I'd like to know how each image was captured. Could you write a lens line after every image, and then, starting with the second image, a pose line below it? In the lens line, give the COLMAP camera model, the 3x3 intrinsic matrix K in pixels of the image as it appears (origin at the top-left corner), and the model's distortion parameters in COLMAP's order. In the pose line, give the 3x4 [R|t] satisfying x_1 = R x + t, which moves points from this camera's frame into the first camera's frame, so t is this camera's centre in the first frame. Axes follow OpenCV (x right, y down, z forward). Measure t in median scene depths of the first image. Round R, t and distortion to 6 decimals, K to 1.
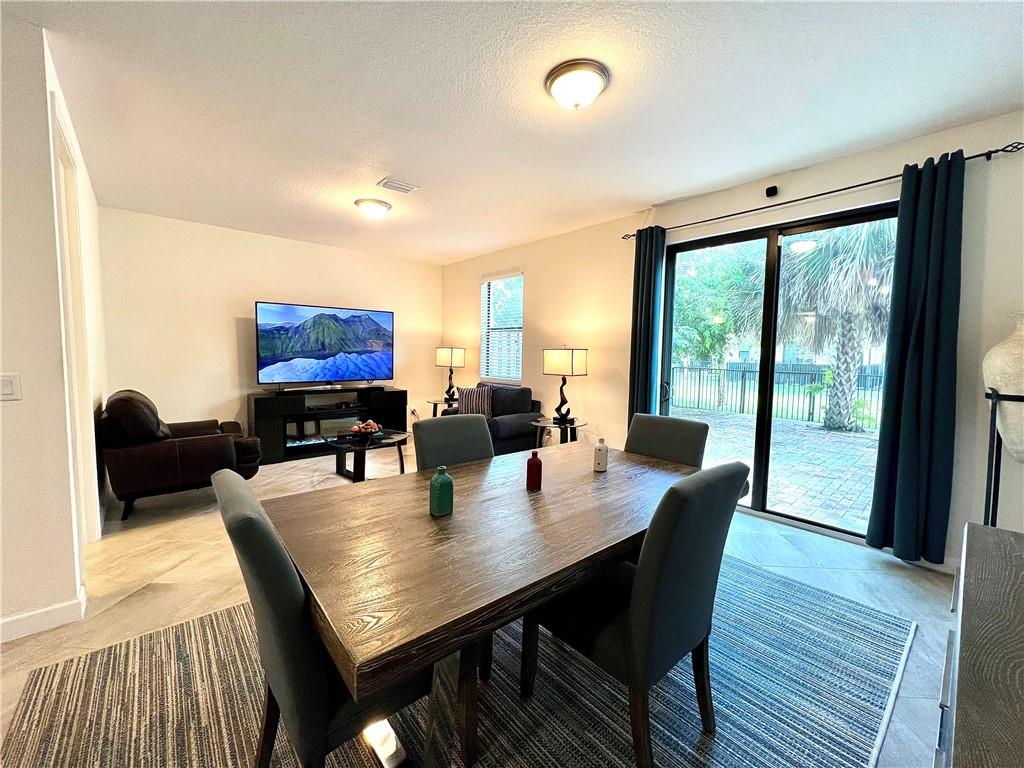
lens RADIAL K [[408.3, 0, 509.1], [0, 408.3, 381.7], [0, 0, 1]] dist [-0.000170, -0.000048]
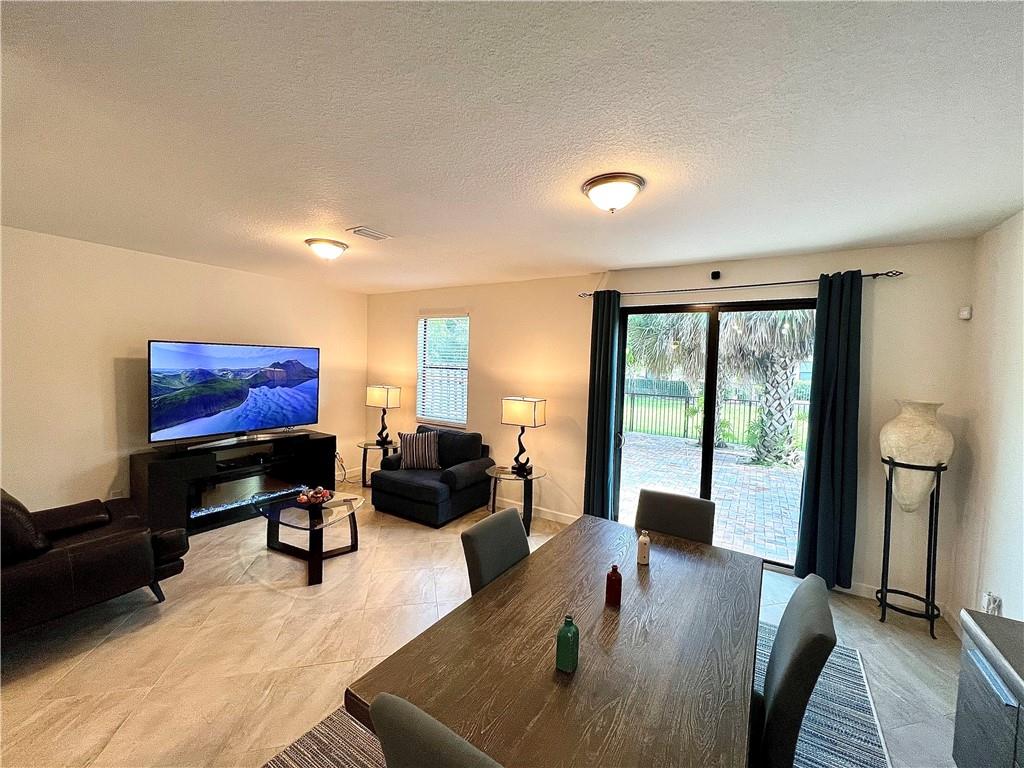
lens RADIAL K [[408.3, 0, 509.1], [0, 408.3, 381.7], [0, 0, 1]] dist [-0.000170, -0.000048]
pose [[0.958749, -0.000853, 0.284254, -0.190458], [0.006024, 0.999832, -0.017319, -0.108242], [-0.284192, 0.018317, 0.958592, 0.040388]]
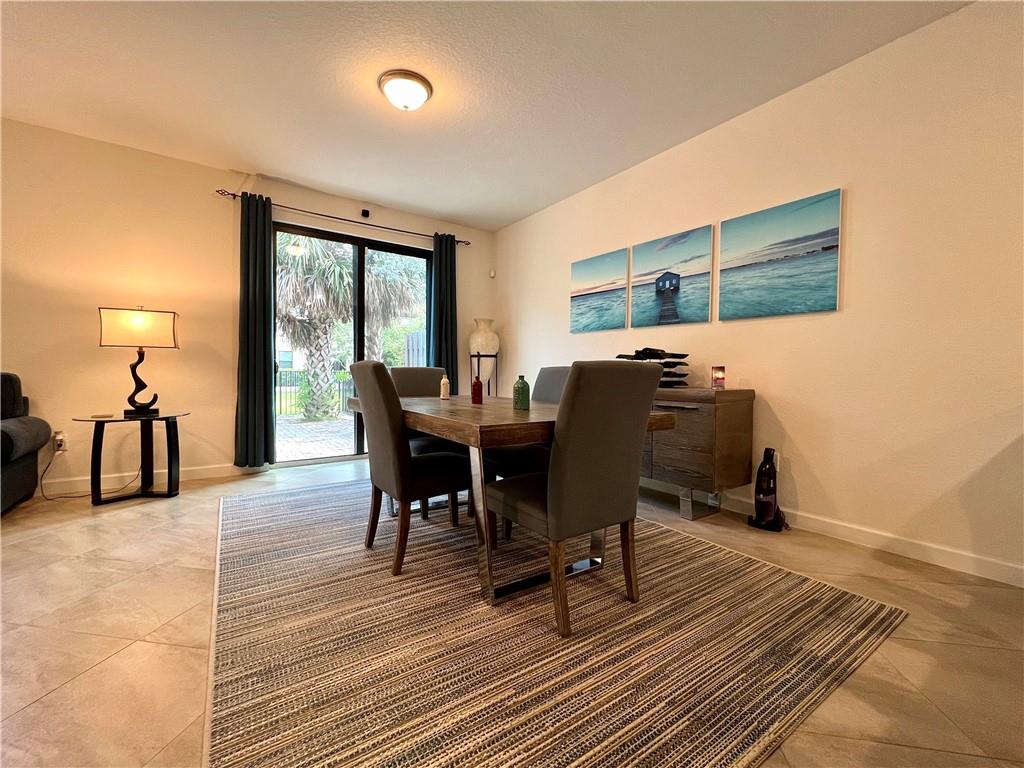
lens RADIAL K [[422.6, 0, 508.8], [0, 422.6, 381.8], [0, 0, 1]] dist [0.001260, 0.000006]
pose [[0.118276, -0.035253, 0.992355, -0.534495], [0.063617, 0.997586, 0.027857, 0.062804], [-0.990941, 0.059836, 0.120233, 0.292552]]
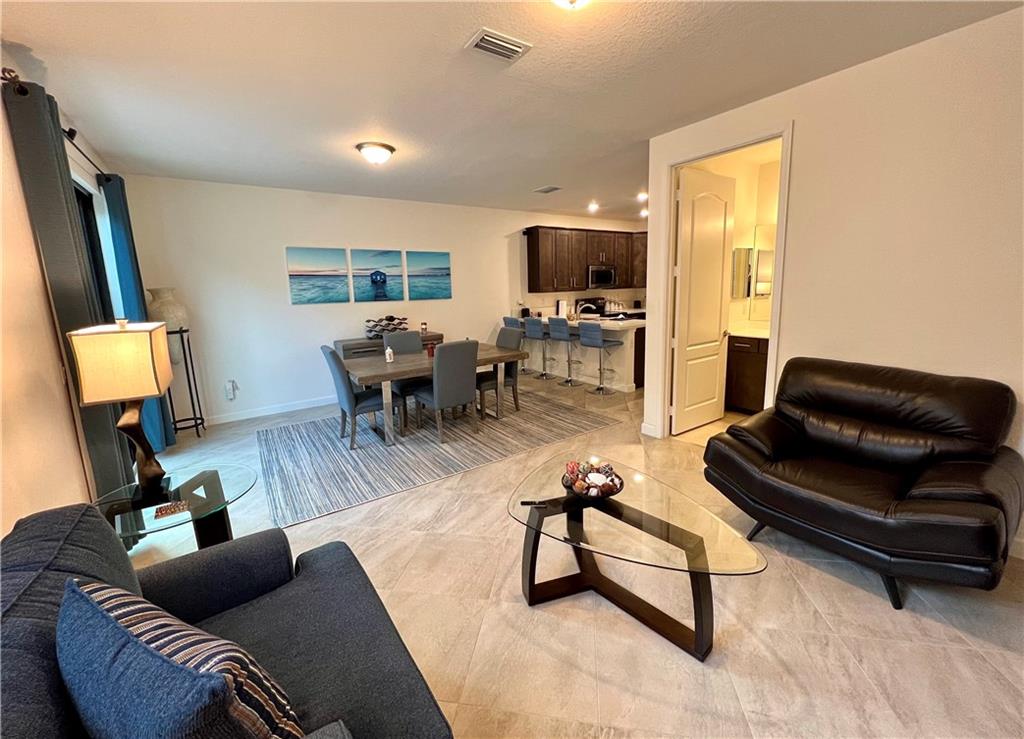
lens RADIAL K [[410.9, 0, 509.4], [0, 410.9, 351.7], [0, 0, 1]] dist [-0.000910, -0.000080]
pose [[-0.993206, -0.002146, 0.116351, -0.293563], [0.025257, 0.972022, 0.233528, -0.145617], [-0.113597, 0.234880, -0.965364, 1.387327]]
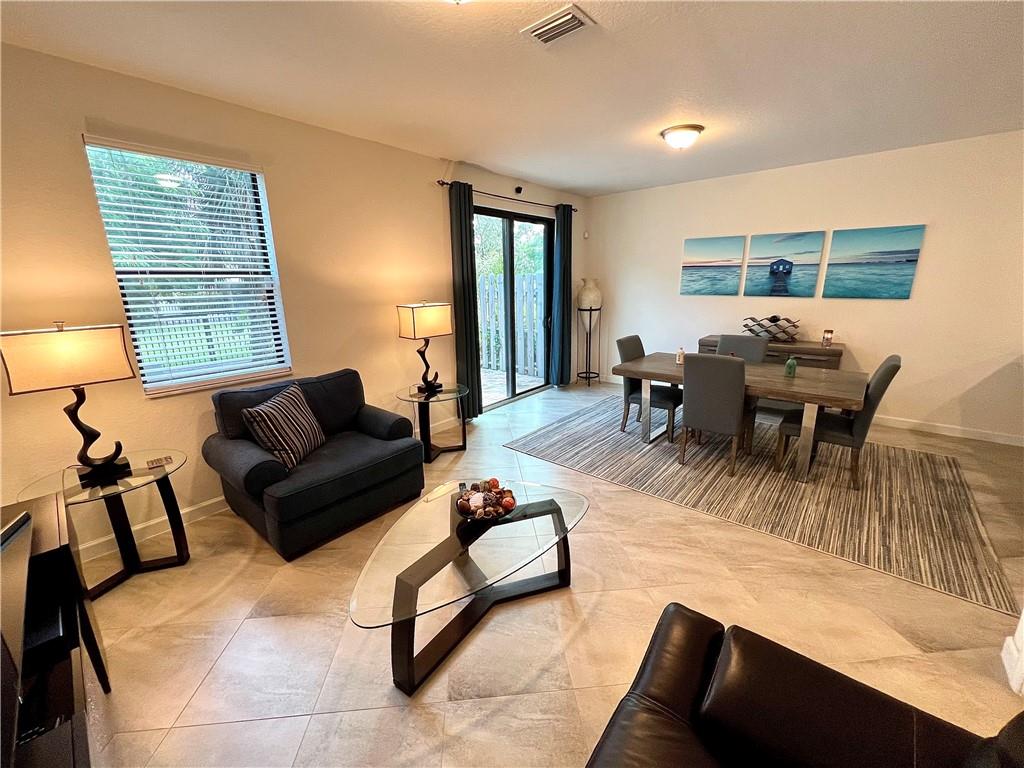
lens RADIAL K [[408.3, 0, 509.1], [0, 408.3, 381.7], [0, 0, 1]] dist [-0.000170, -0.000048]
pose [[-0.135452, -0.251931, 0.958219, -0.742847], [0.086910, 0.960383, 0.264786, -0.138320], [-0.986965, 0.119145, -0.108191, 0.961566]]
